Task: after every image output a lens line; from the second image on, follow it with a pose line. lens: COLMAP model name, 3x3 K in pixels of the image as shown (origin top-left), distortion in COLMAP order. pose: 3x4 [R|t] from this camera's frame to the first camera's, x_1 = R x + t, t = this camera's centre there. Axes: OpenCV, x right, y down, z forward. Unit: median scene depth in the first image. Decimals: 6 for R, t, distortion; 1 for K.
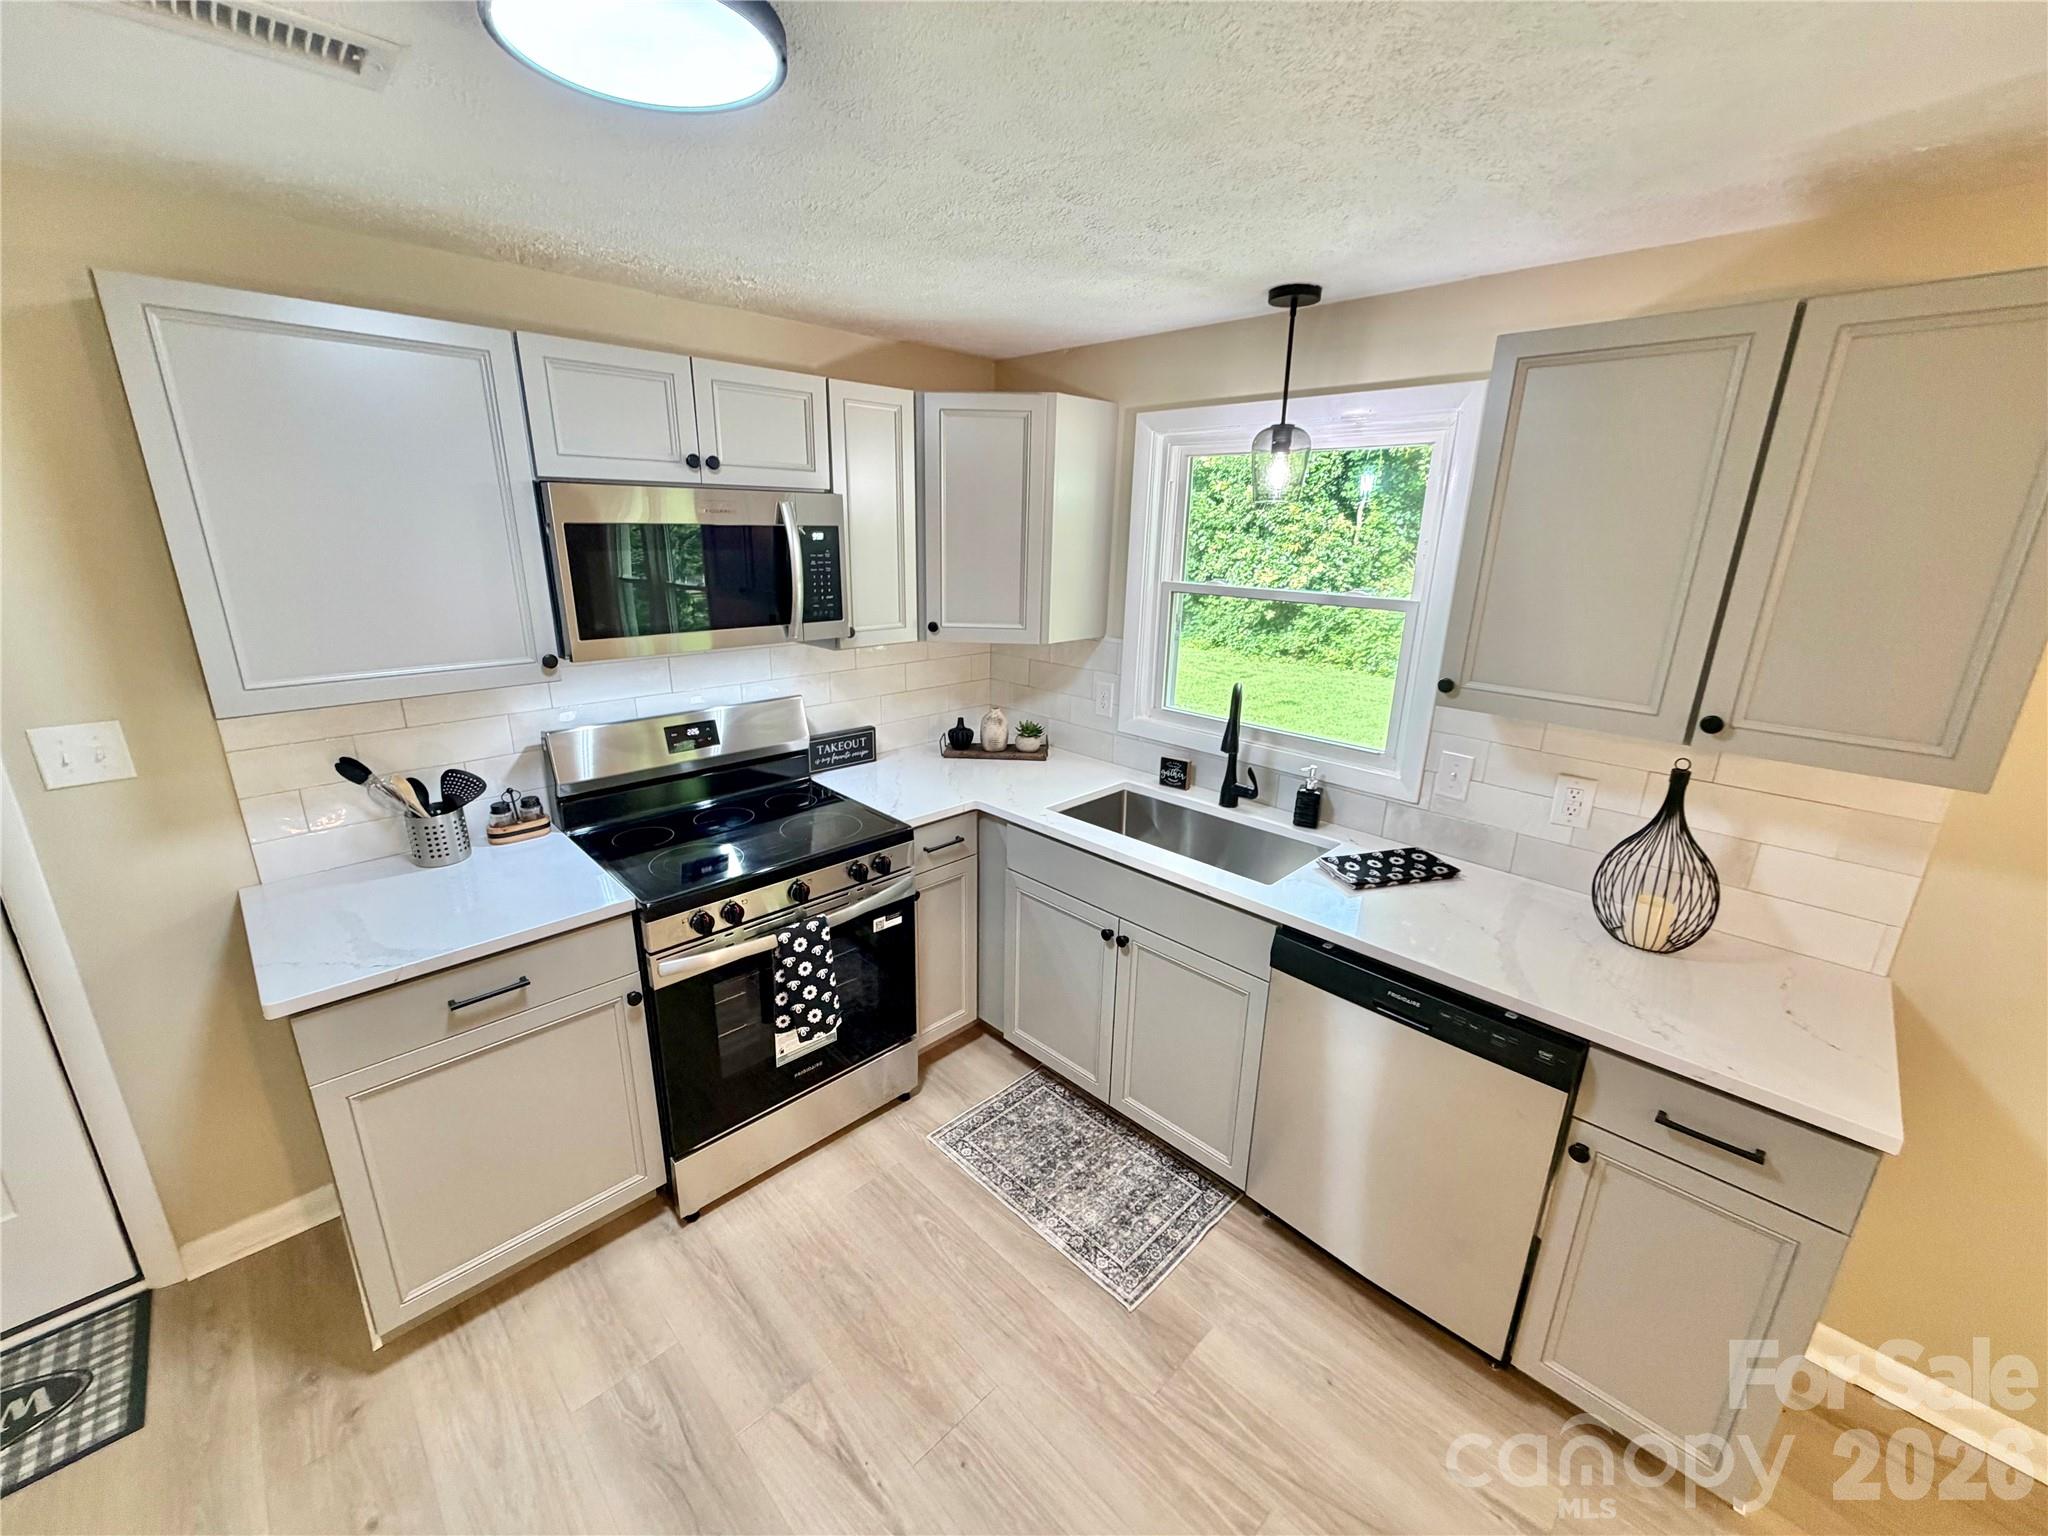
lens RADIAL K [[817.1, 0, 1019.7], [0, 817.1, 770.3], [0, 0, 1]] dist [0.000689, 0.000633]
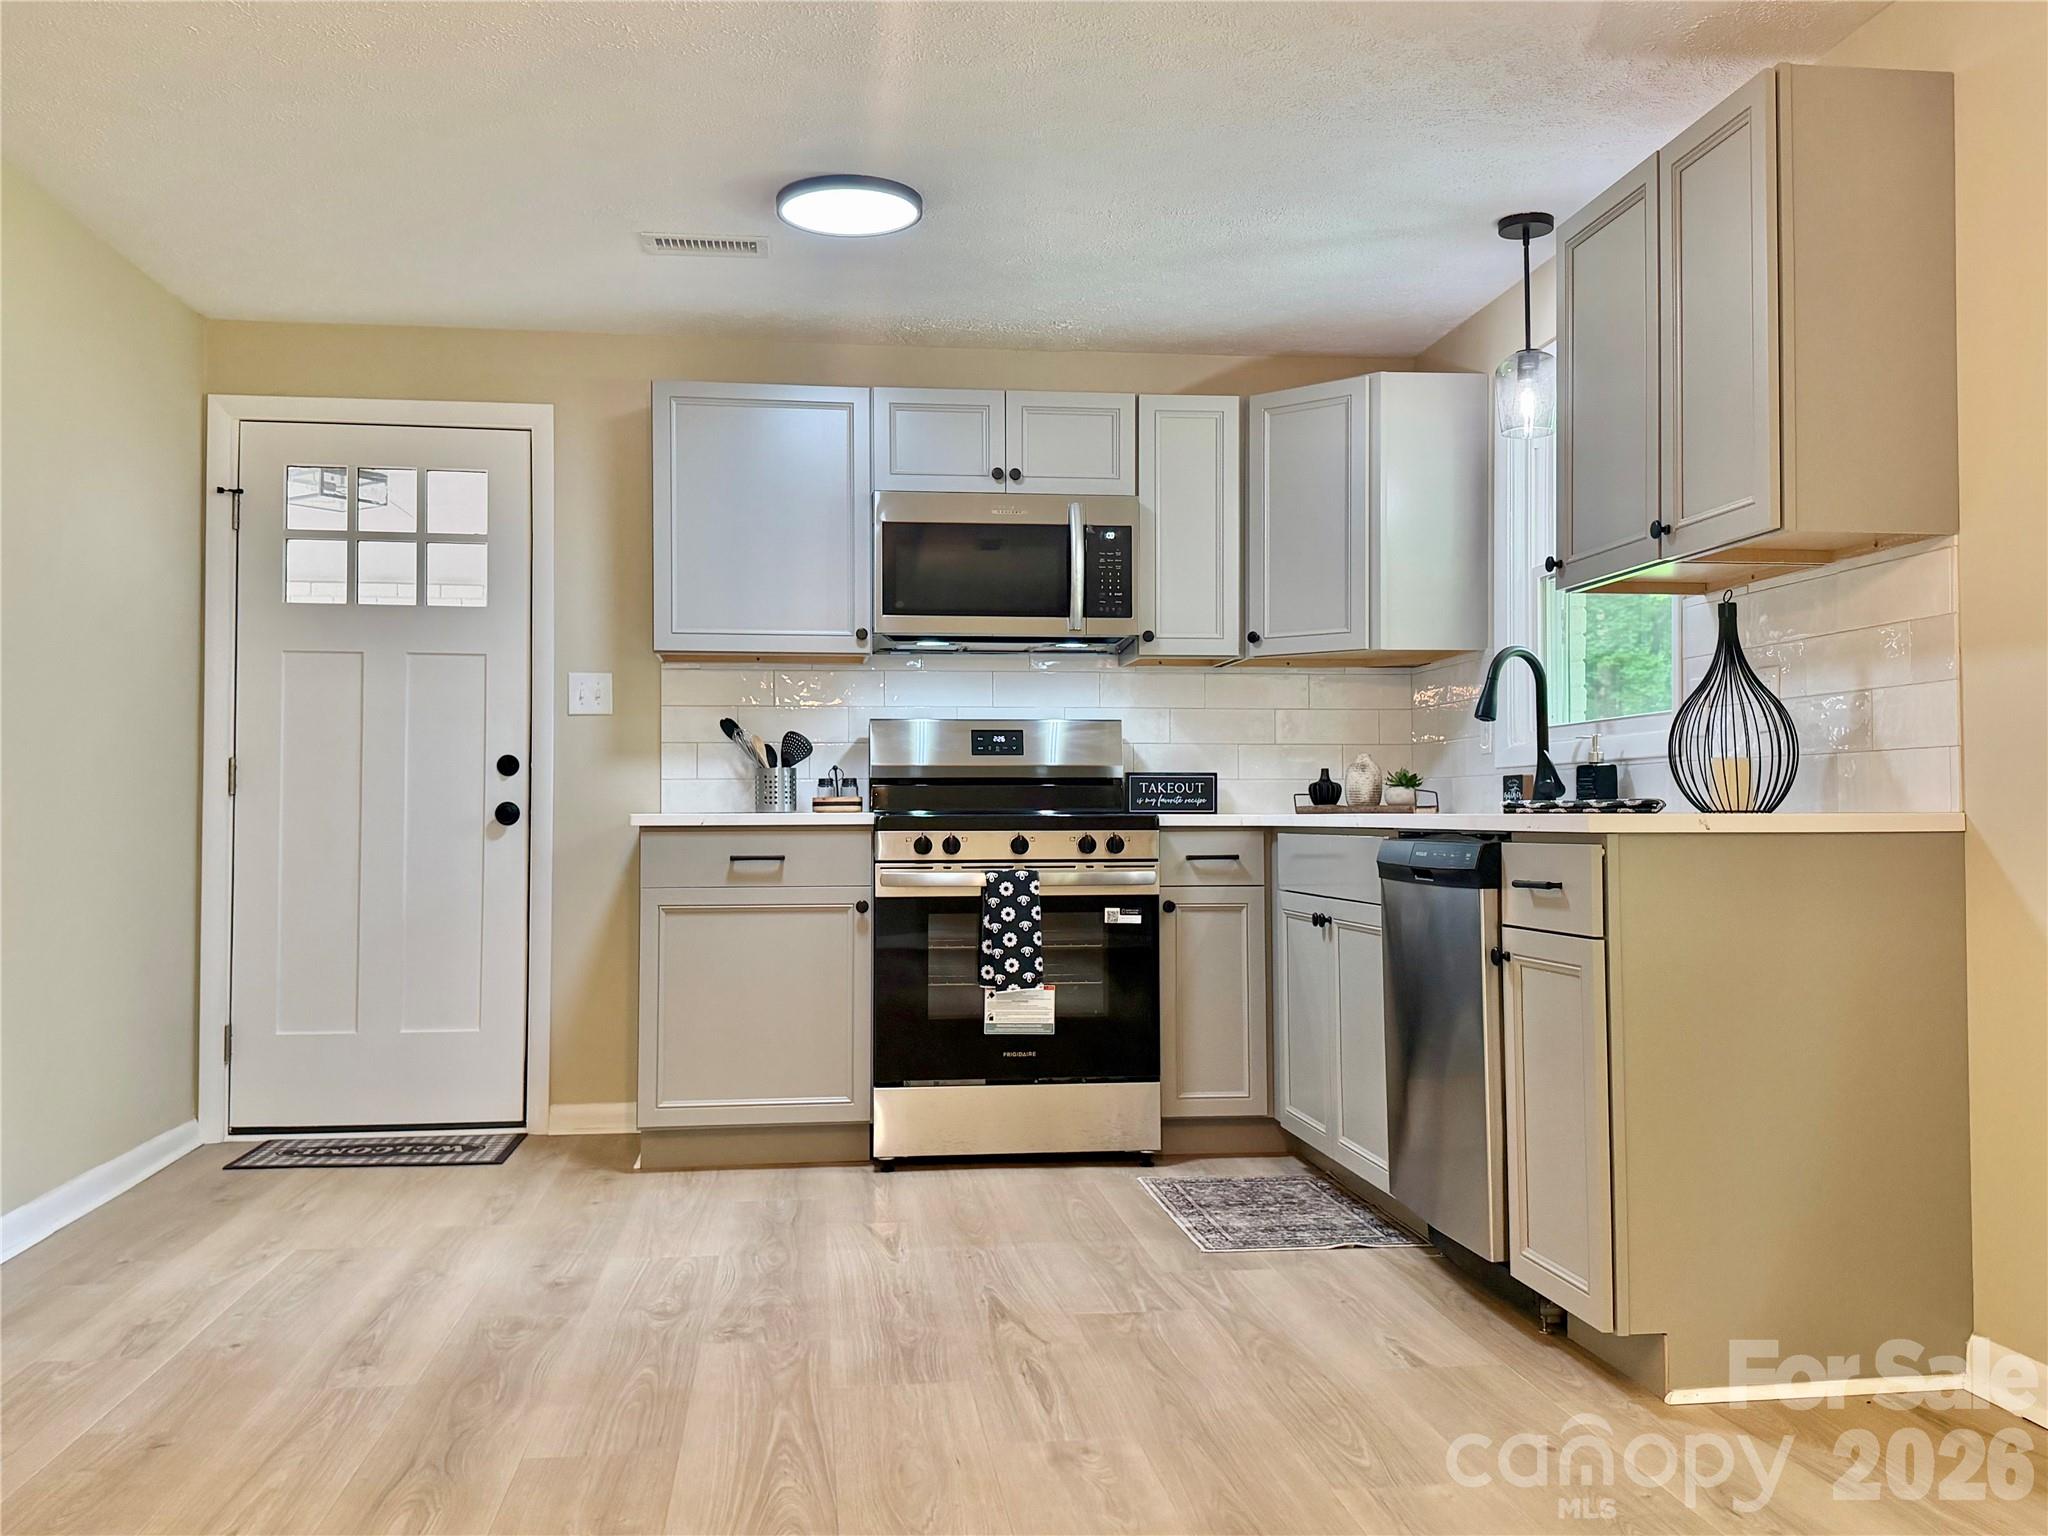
lens RADIAL K [[1824.8, 0, 1029.7], [0, 1824.8, 771.5], [0, 0, 1]] dist [0.113977, -0.003324]
pose [[0.792863, -0.036449, -0.608309, 1.039760], [-0.163931, 0.948659, -0.270506, 0.620401], [0.586937, 0.314195, 0.746181, -0.666717]]
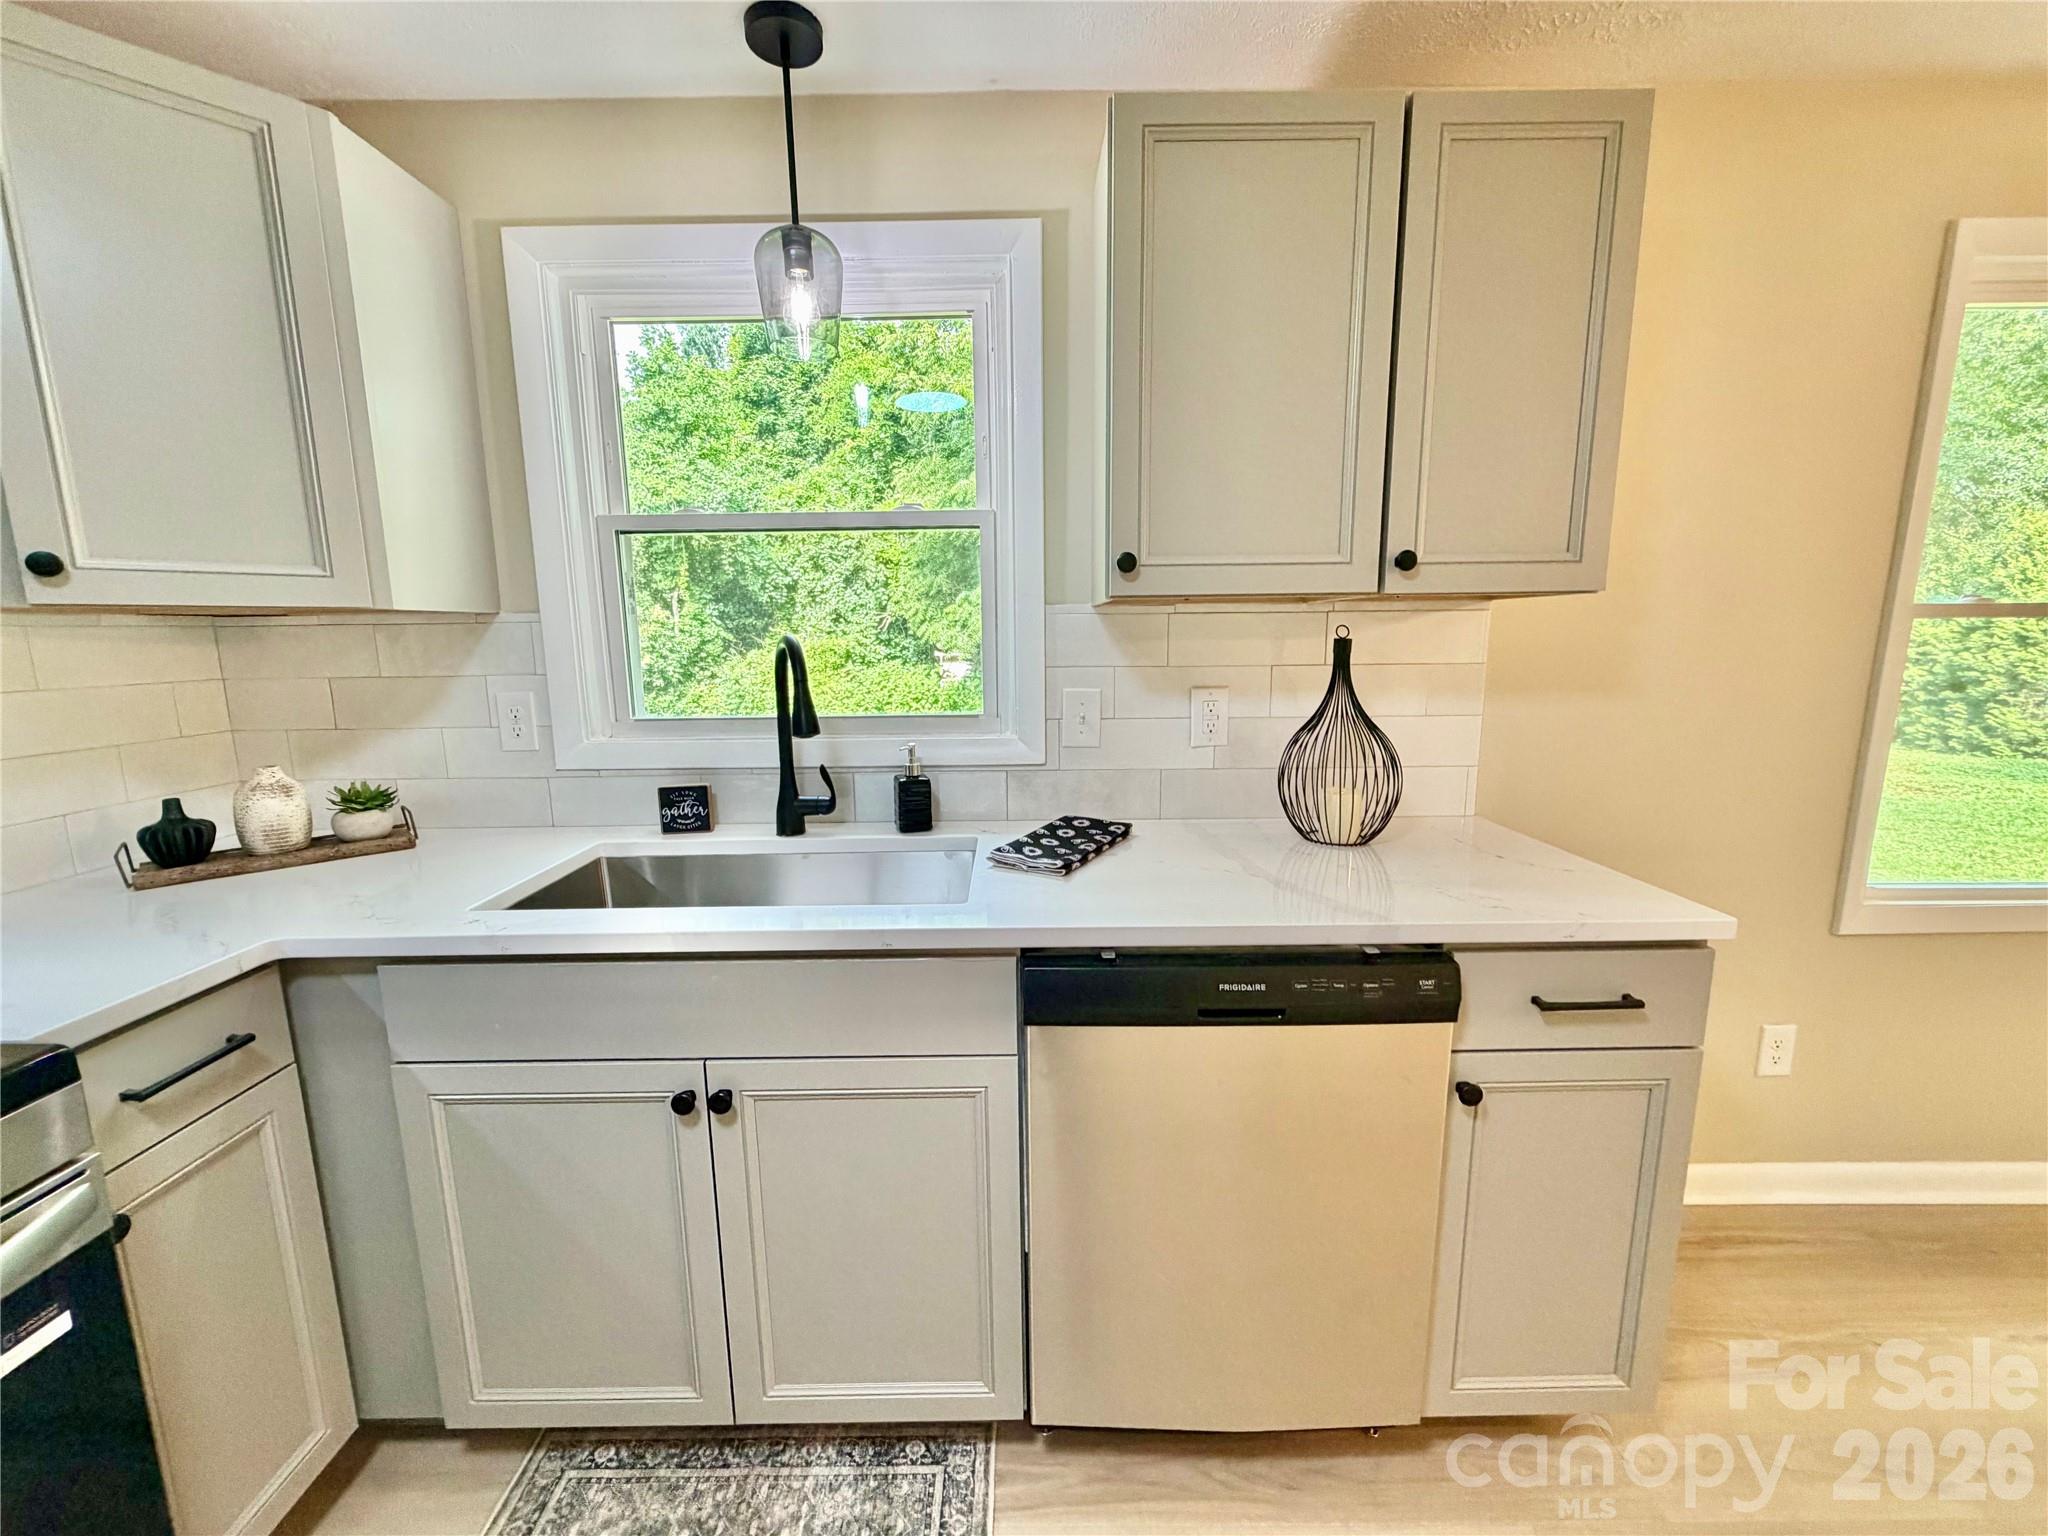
lens RADIAL K [[817.1, 0, 1017.3], [0, 817.1, 766.9], [0, 0, 1]] dist [0.000689, 0.000633]
pose [[0.703532, -0.145137, 0.695685, -0.071921], [0.234307, 0.971559, -0.034259, 0.061880], [-0.670927, 0.187106, 0.717529, 0.446044]]
